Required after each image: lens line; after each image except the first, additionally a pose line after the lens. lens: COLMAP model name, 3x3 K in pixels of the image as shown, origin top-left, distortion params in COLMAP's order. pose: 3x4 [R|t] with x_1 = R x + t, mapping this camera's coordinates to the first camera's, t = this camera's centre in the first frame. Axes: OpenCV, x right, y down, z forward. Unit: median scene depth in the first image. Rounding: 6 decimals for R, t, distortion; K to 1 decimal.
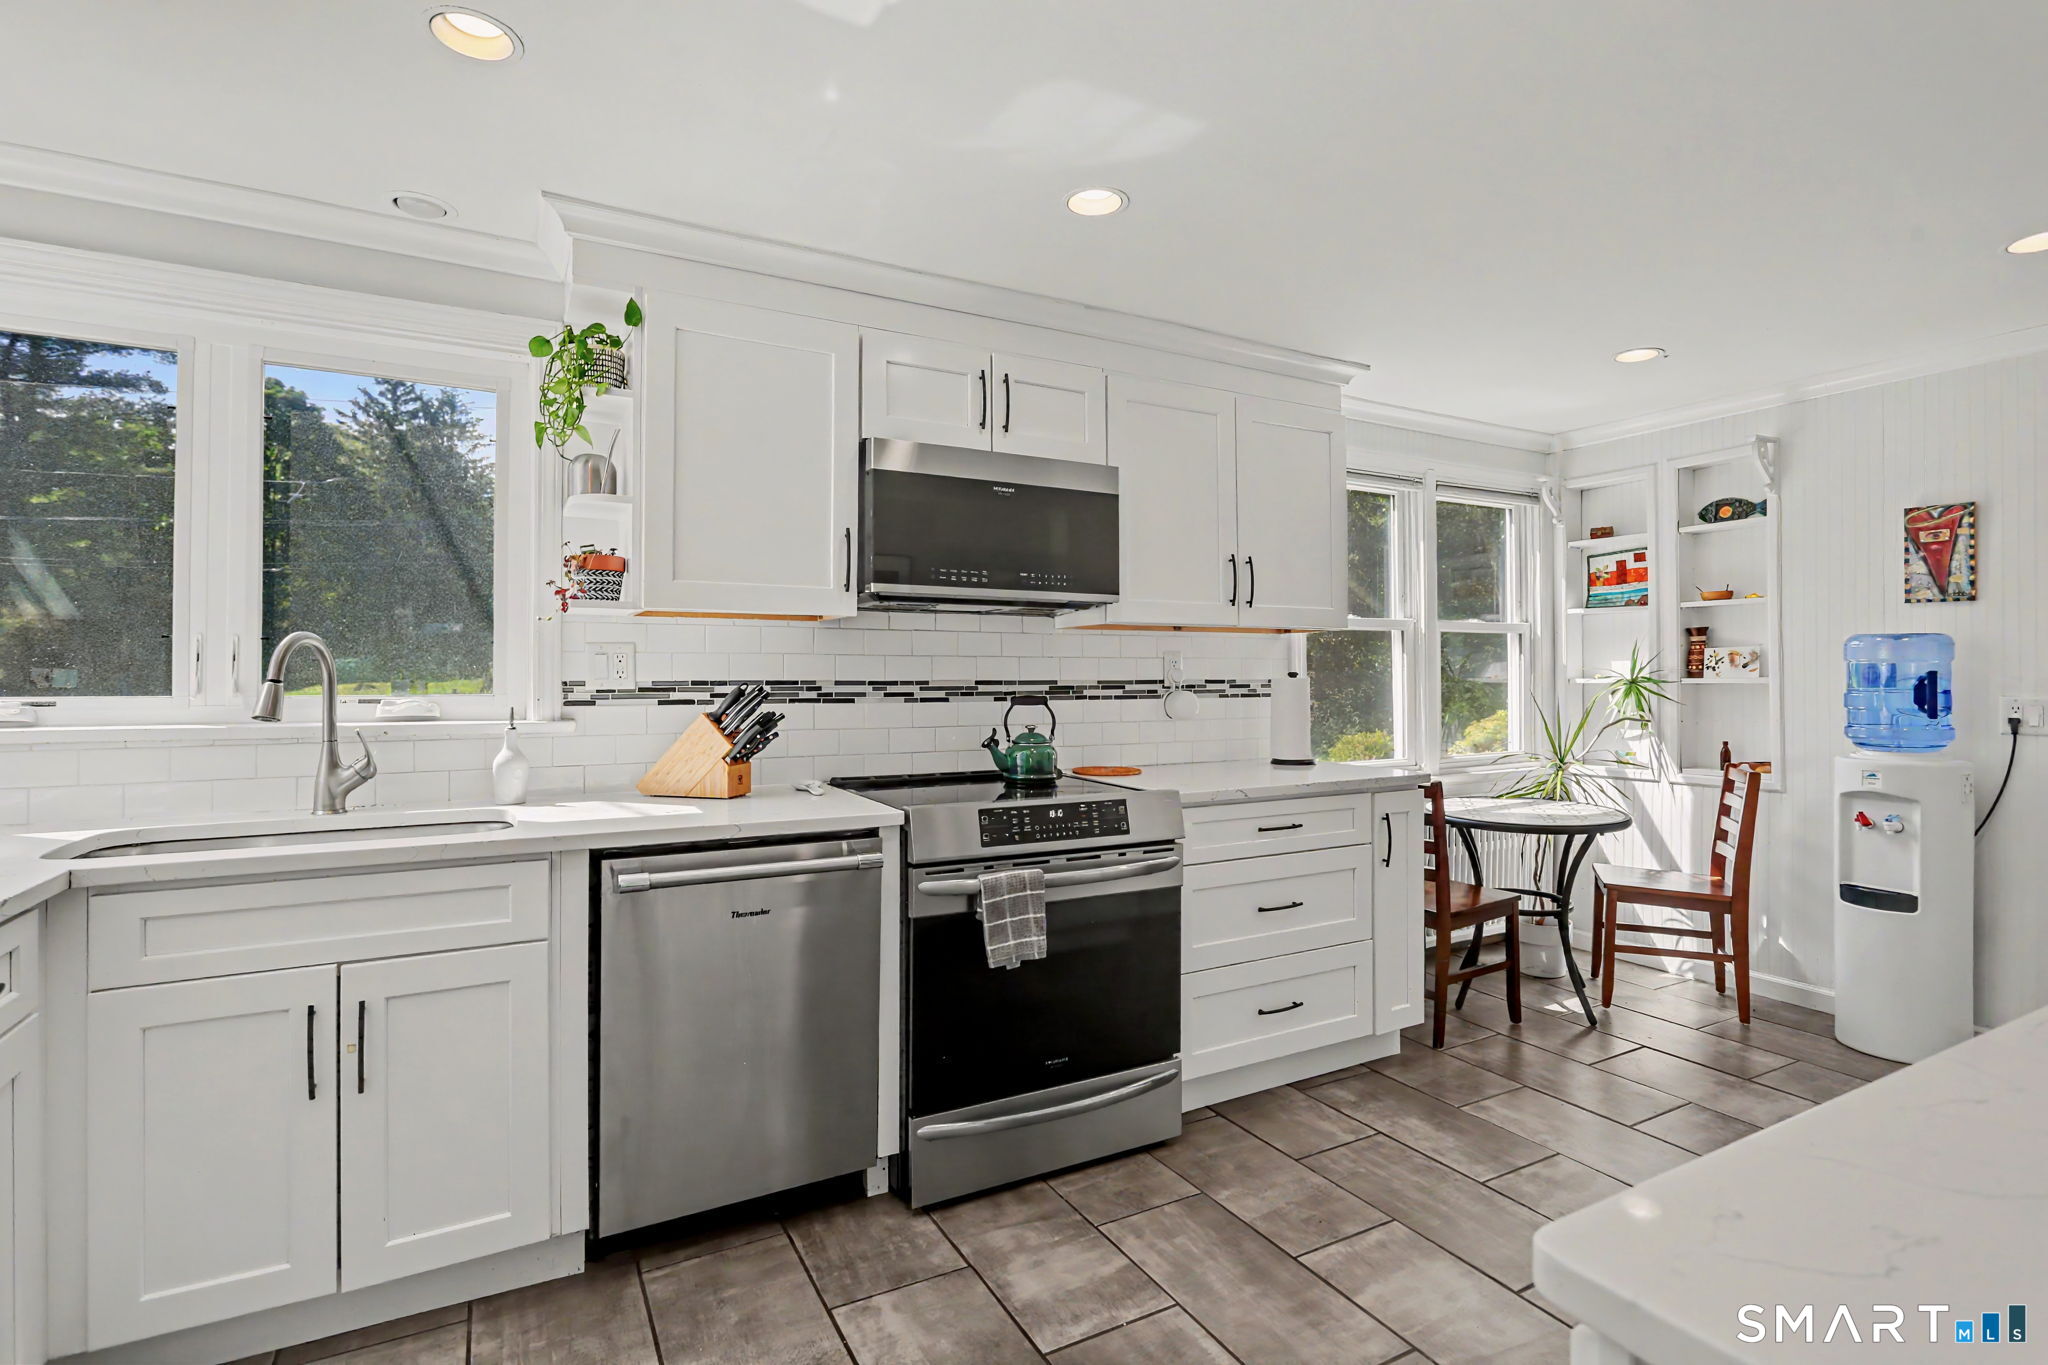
lens RADIAL K [[977.2, 0, 1029.2], [0, 977.2, 675.7], [0, 0, 1]] dist [-0.003636, -0.000544]
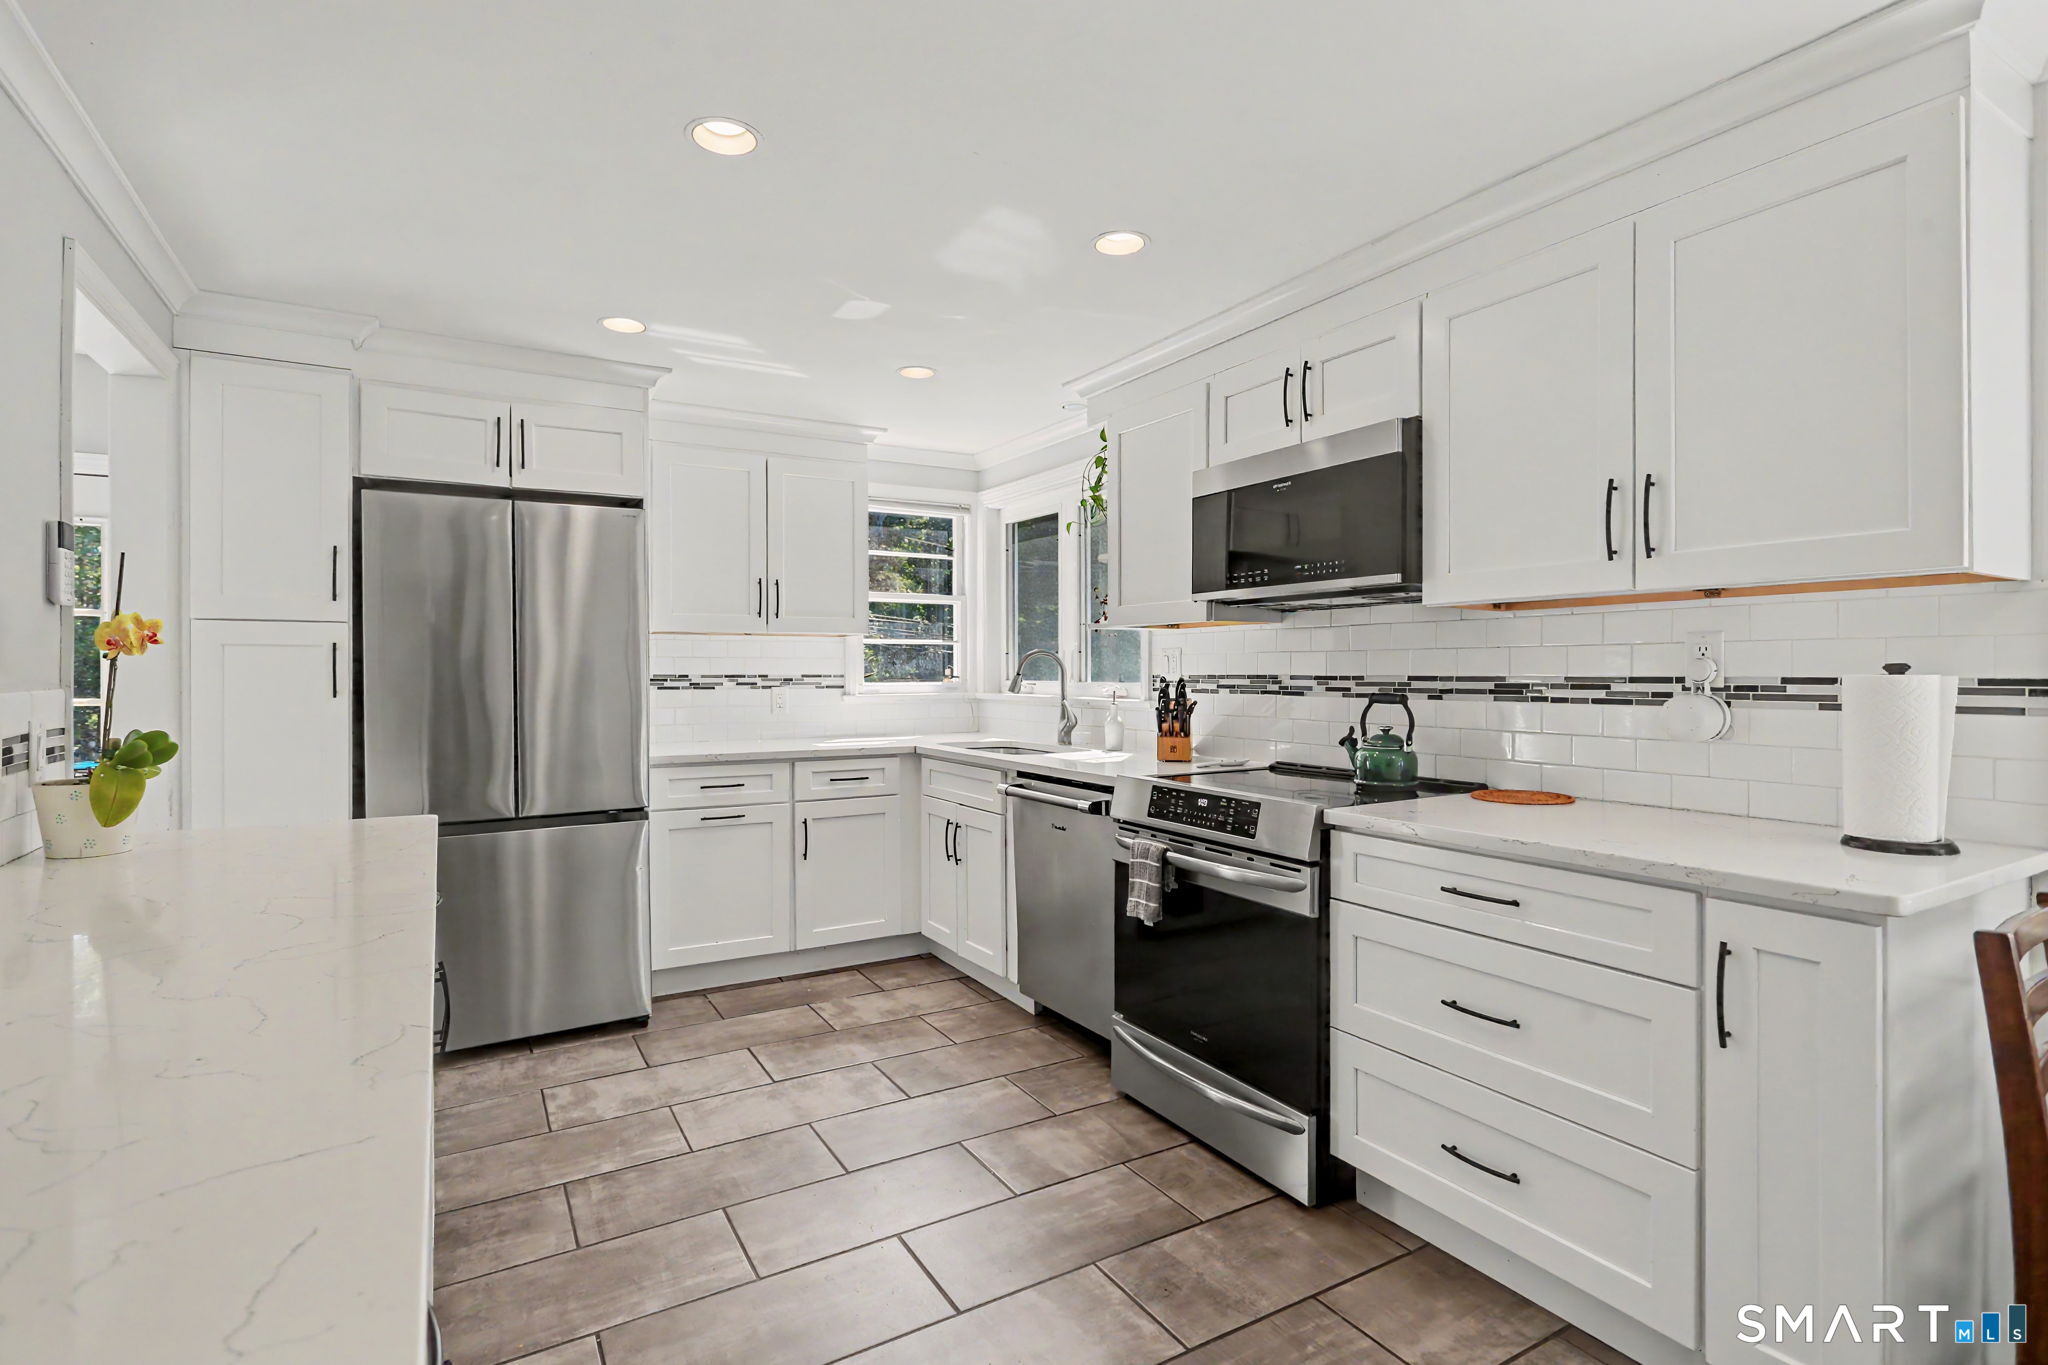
lens RADIAL K [[977.2, 0, 1007.6], [0, 977.2, 680.8], [0, 0, 1]] dist [-0.003636, -0.000544]
pose [[0.026784, 0.010105, -0.999590, 0.948432], [0.001444, 0.999947, 0.010147, -0.000418], [0.999640, -0.001715, 0.026768, 0.675737]]
